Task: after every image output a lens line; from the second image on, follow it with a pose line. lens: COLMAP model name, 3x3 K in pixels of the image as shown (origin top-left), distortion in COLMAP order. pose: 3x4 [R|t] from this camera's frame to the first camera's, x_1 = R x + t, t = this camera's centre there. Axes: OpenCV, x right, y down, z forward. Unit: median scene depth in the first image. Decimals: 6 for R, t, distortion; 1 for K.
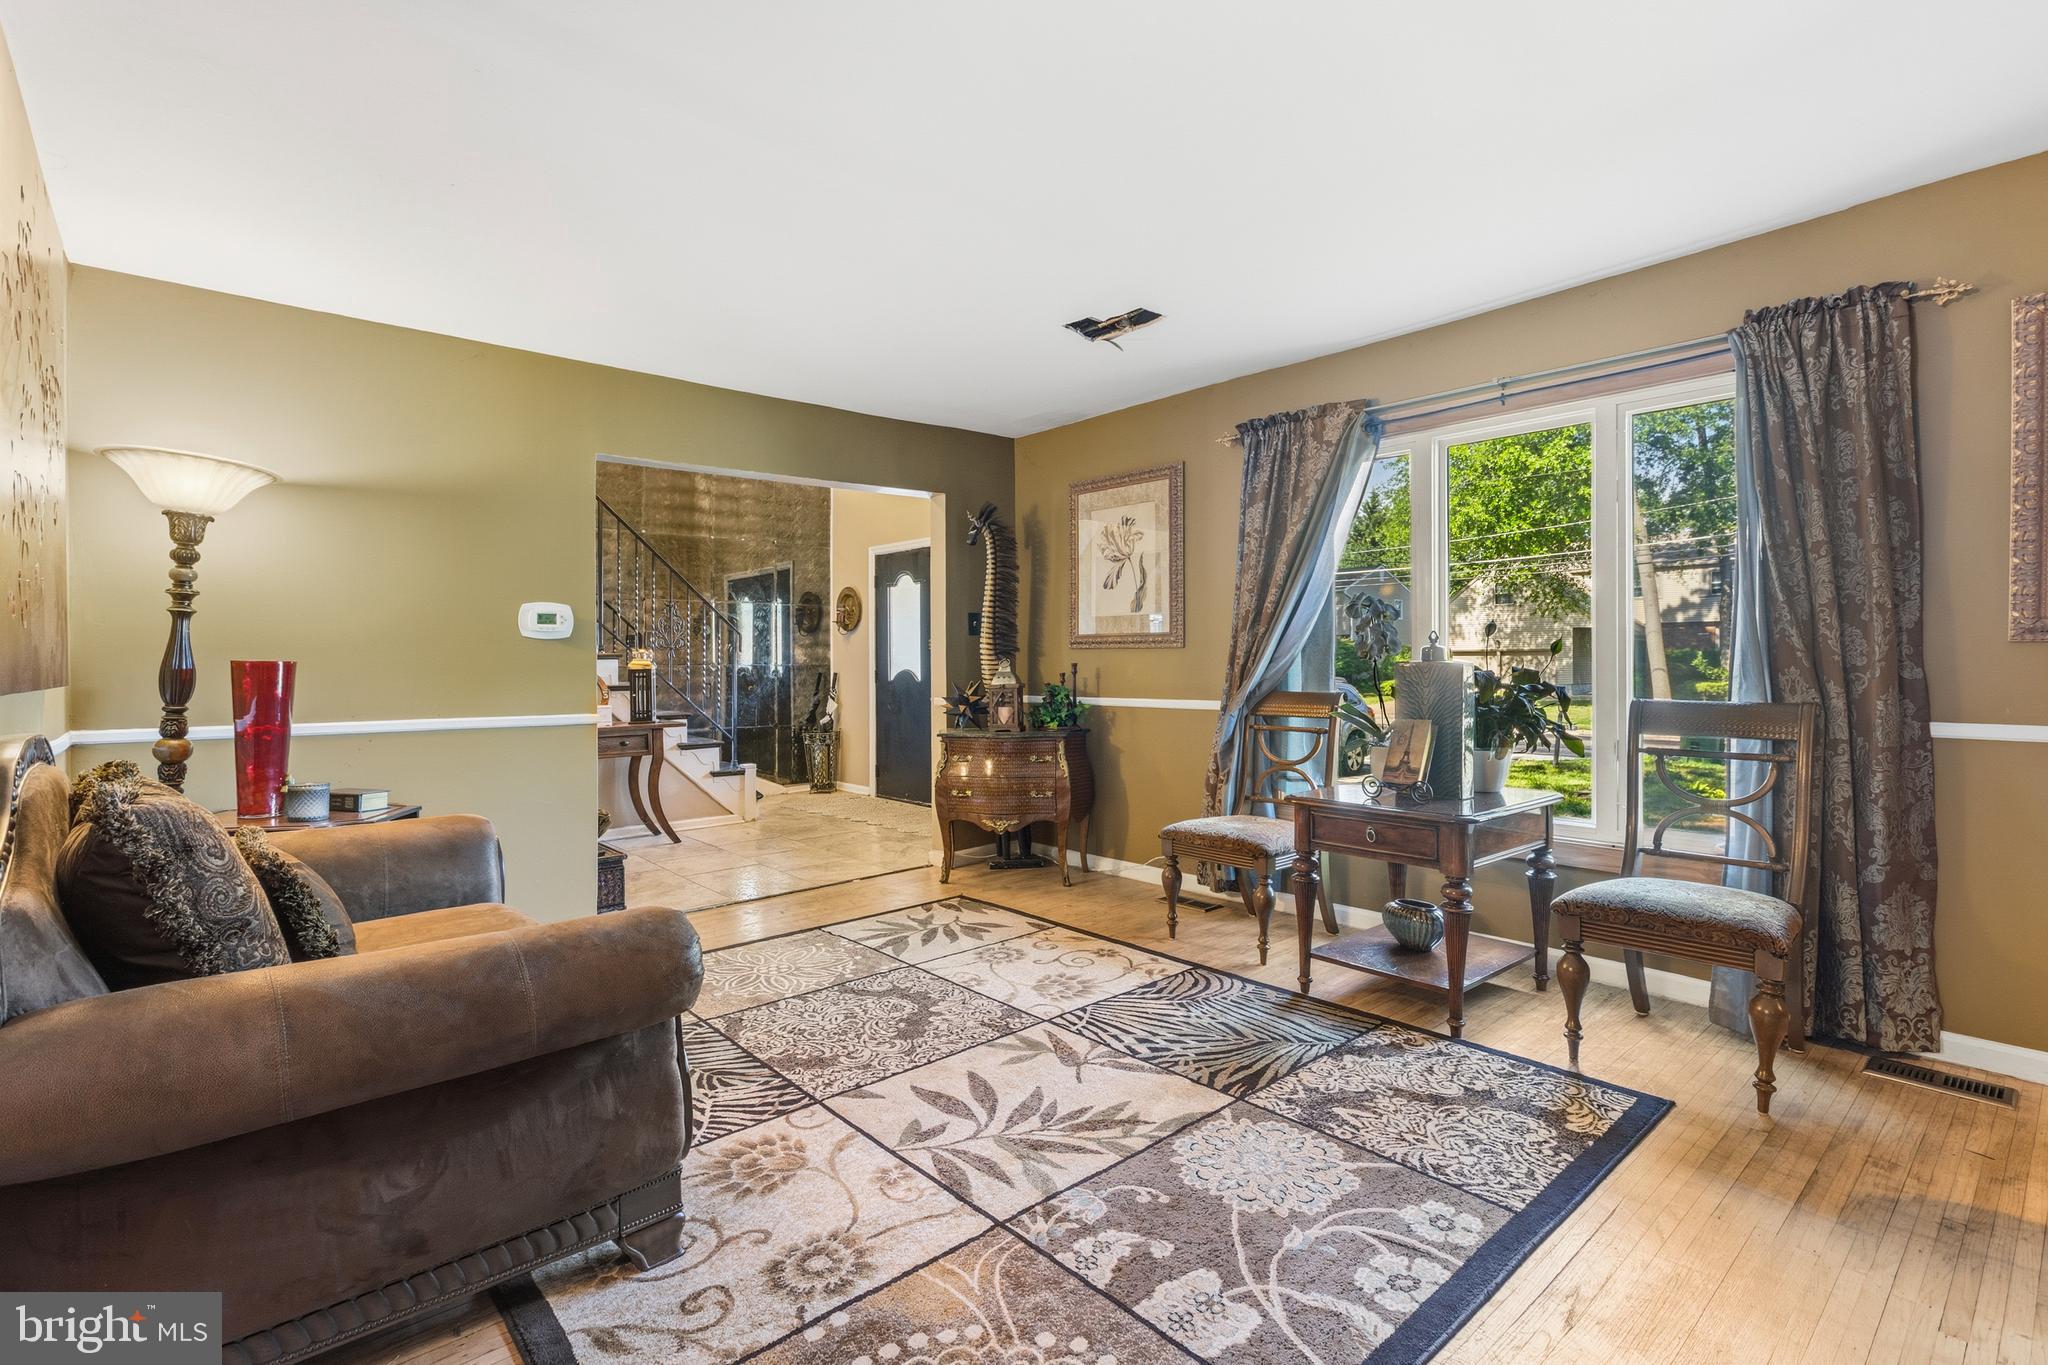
lens RADIAL K [[929.1, 0, 1010.6], [0, 929.1, 663.8], [0, 0, 1]] dist [-0.002725, 0.000467]
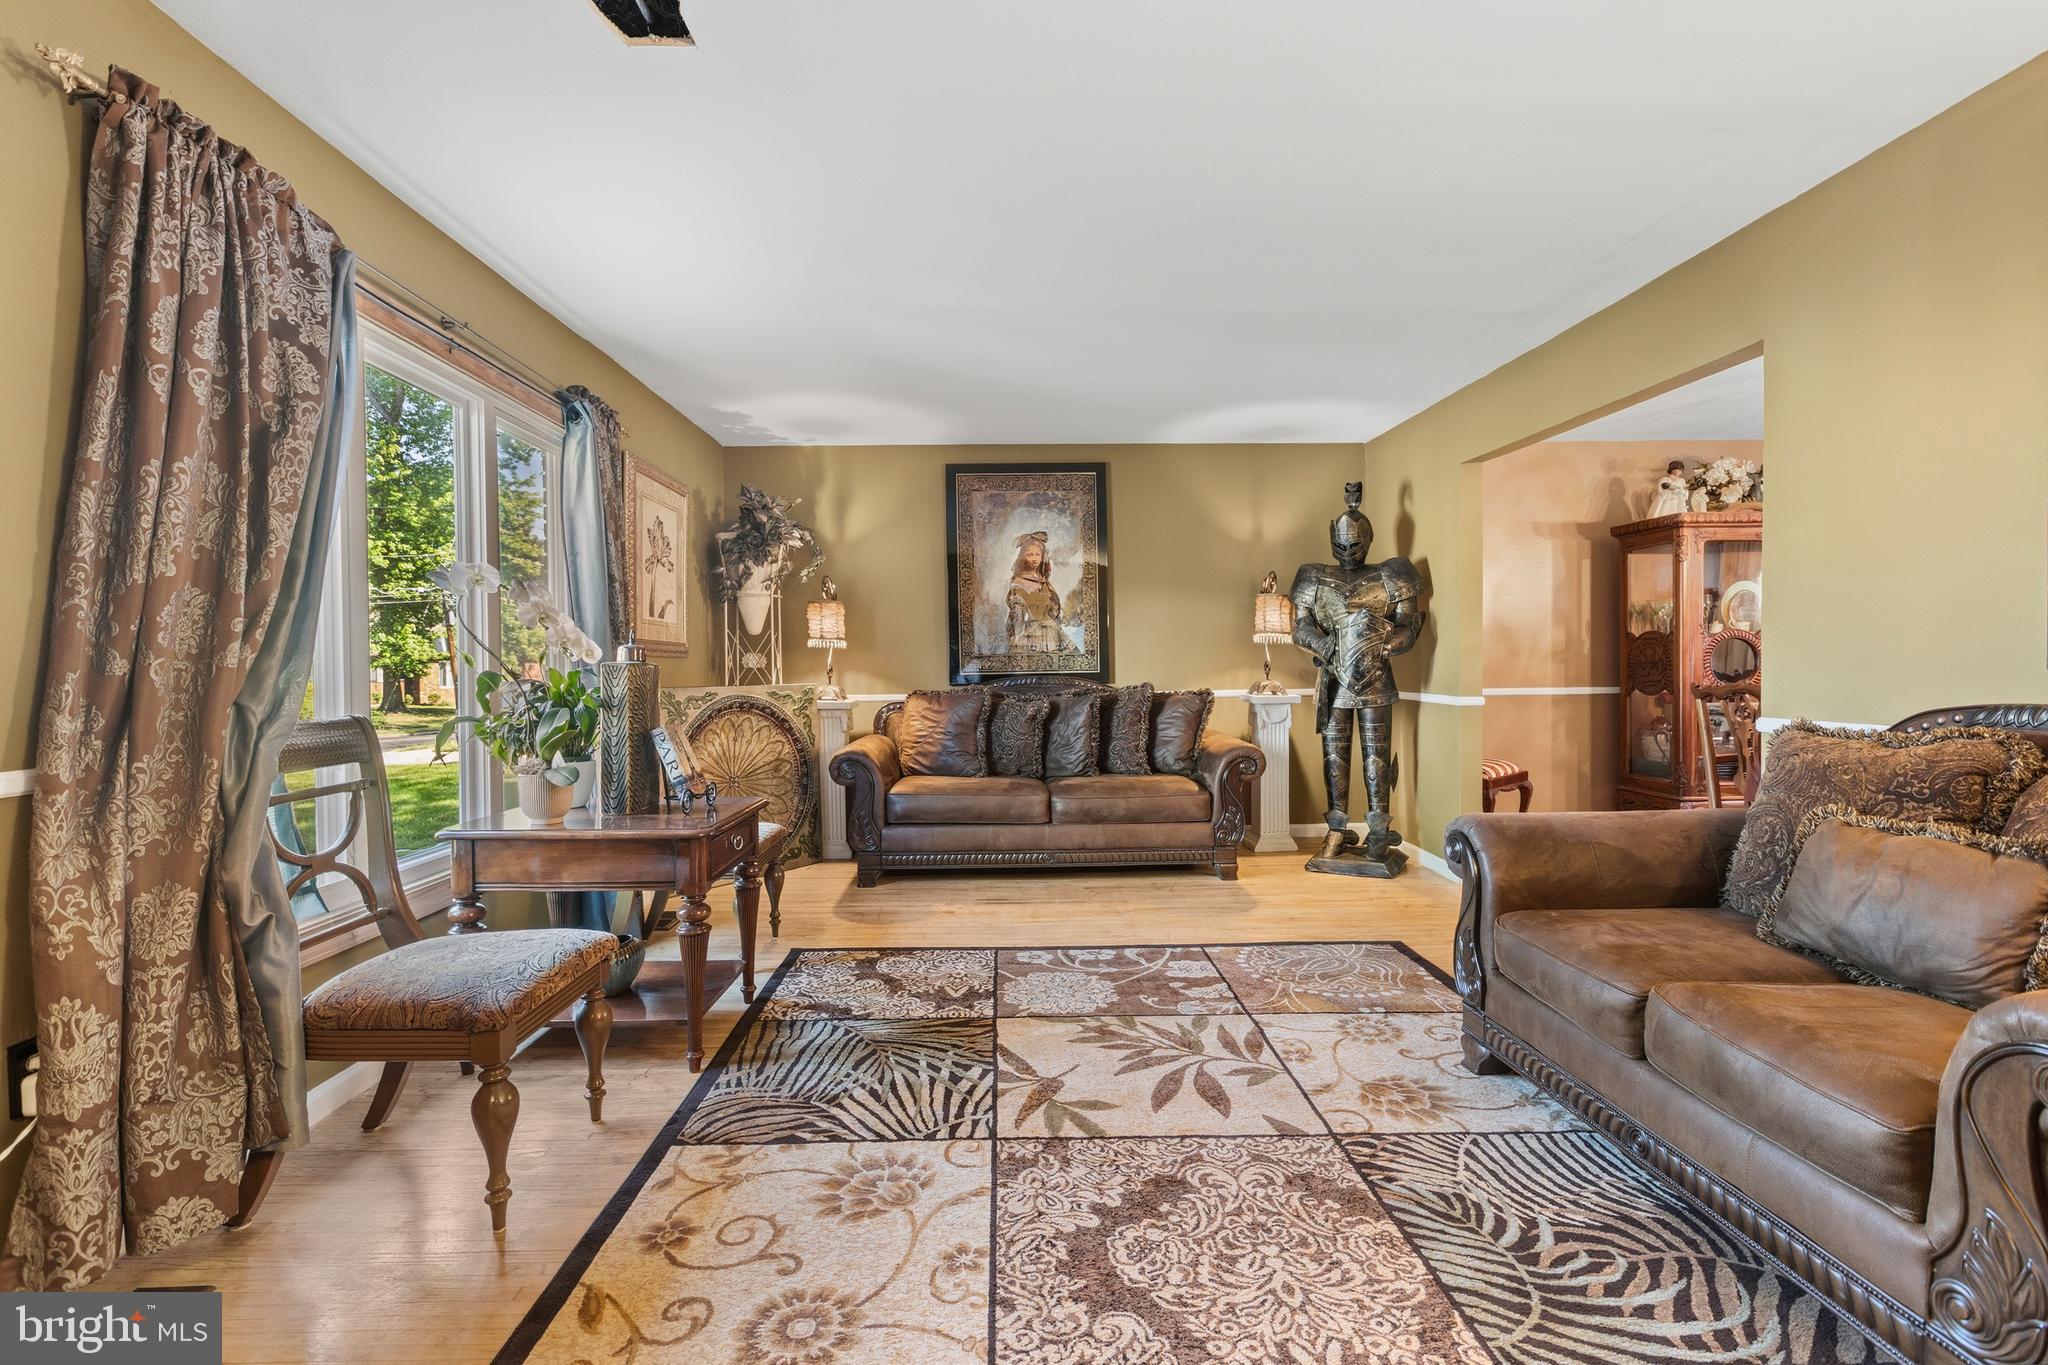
lens RADIAL K [[929.1, 0, 1026.5], [0, 929.1, 676.8], [0, 0, 1]] dist [-0.002725, 0.000467]
pose [[-0.777883, 0.006271, 0.628378, -0.506869], [0.013147, 0.999894, 0.006295, 0.011392], [-0.628272, 0.013158, -0.777882, 1.747780]]
